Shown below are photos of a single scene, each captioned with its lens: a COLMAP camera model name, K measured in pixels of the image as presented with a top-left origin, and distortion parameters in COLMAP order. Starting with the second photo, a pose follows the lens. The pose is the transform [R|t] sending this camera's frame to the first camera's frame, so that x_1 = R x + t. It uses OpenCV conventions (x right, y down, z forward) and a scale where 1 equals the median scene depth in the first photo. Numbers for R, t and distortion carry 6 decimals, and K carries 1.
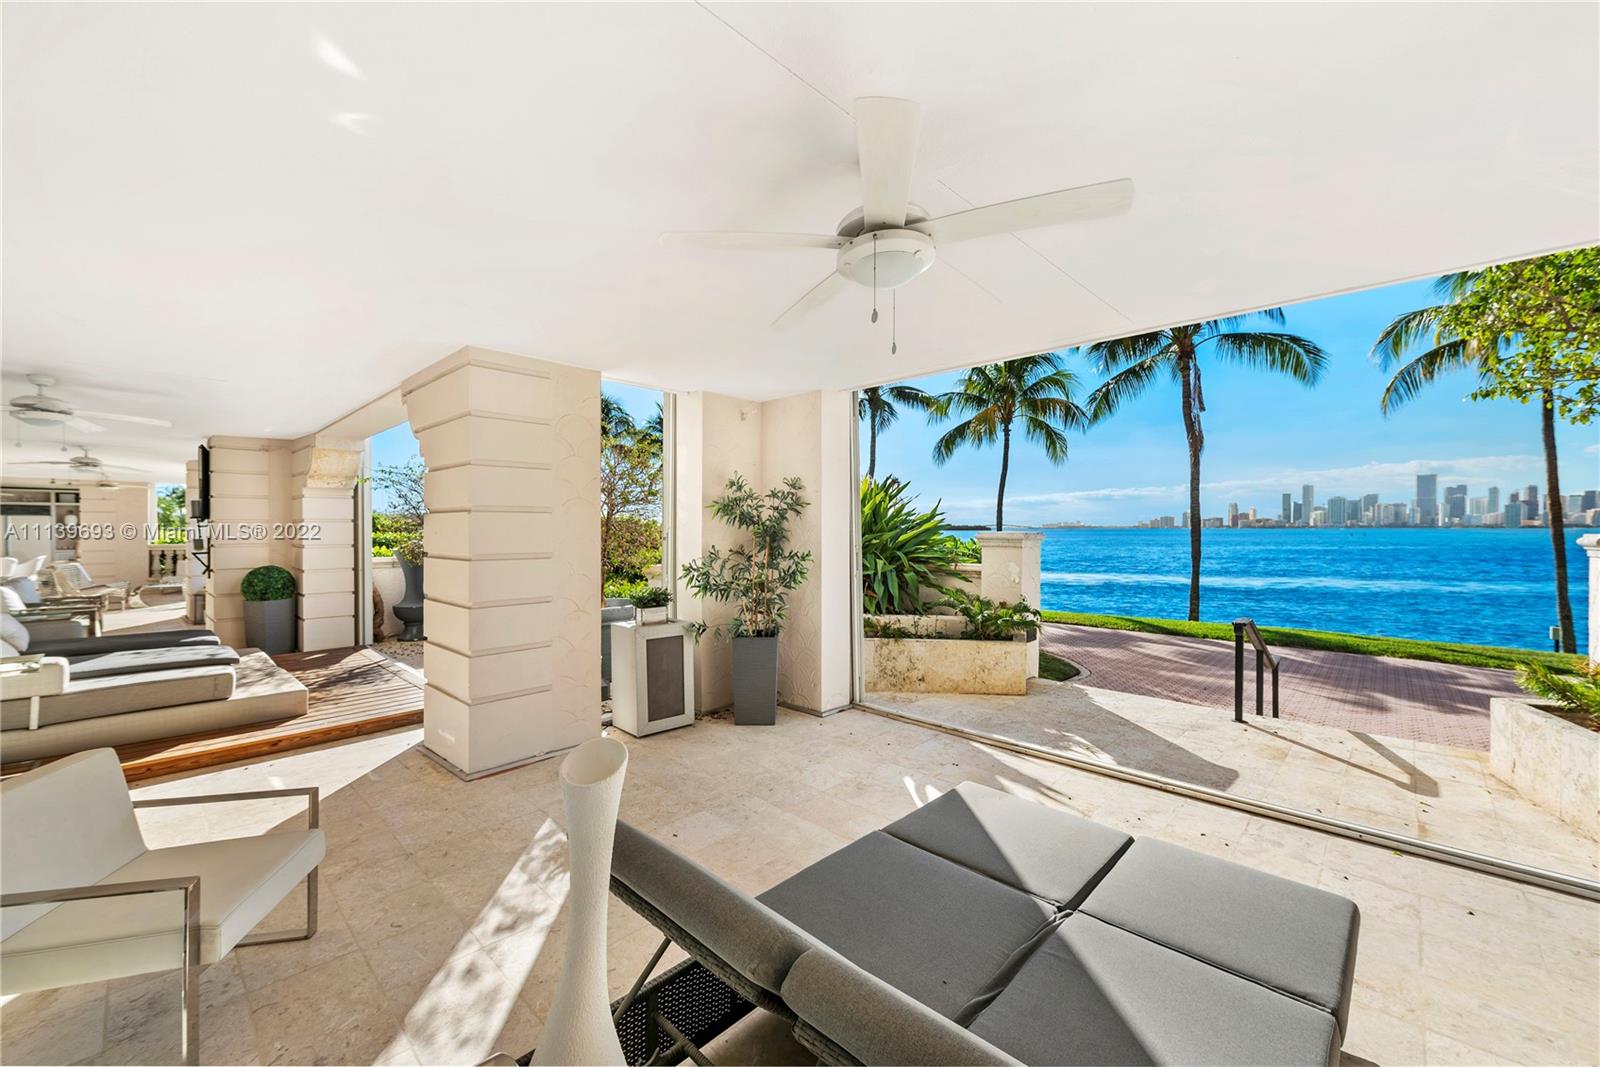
lens RADIAL K [[629.1, 0, 792.7], [0, 629.1, 524.1], [0, 0, 1]] dist [0.001636, -0.000113]
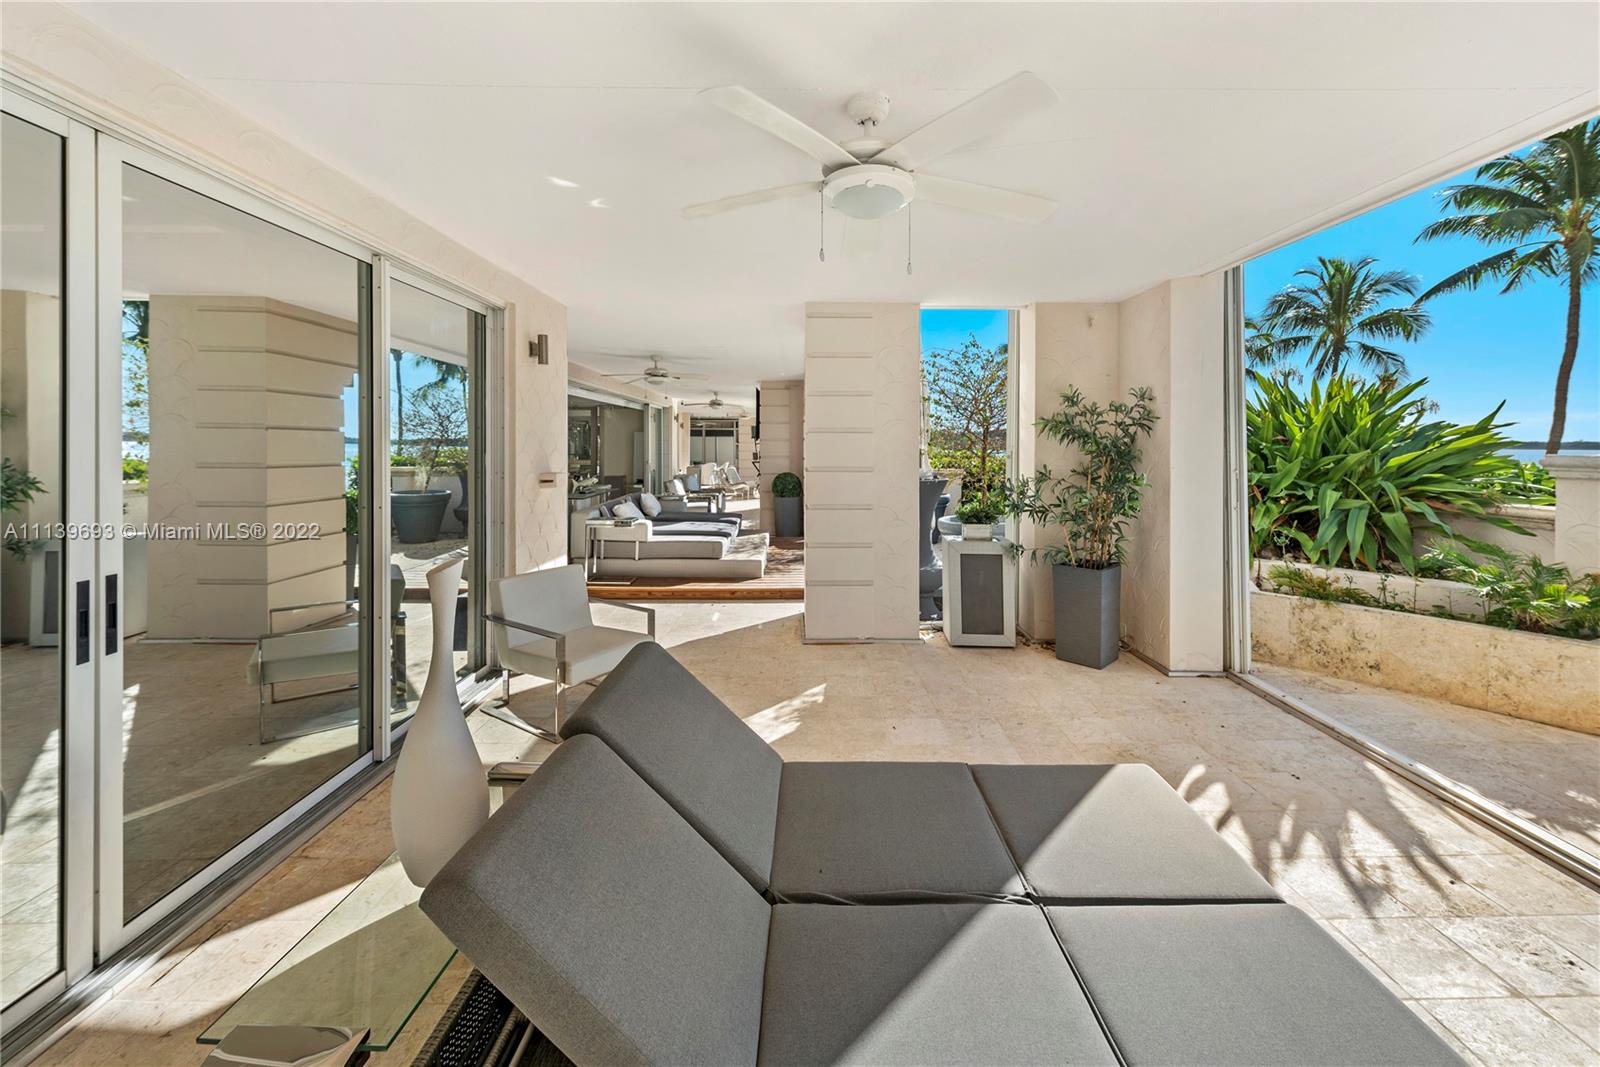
lens RADIAL K [[645.5, 0, 802.0], [0, 645.5, 446.7], [0, 0, 1]] dist [-0.000353, -0.000329]
pose [[0.693853, 0.003910, -0.720106, 0.316480], [0.002371, 0.999967, 0.007714, -0.001680], [0.720113, -0.007059, 0.693821, 0.066741]]
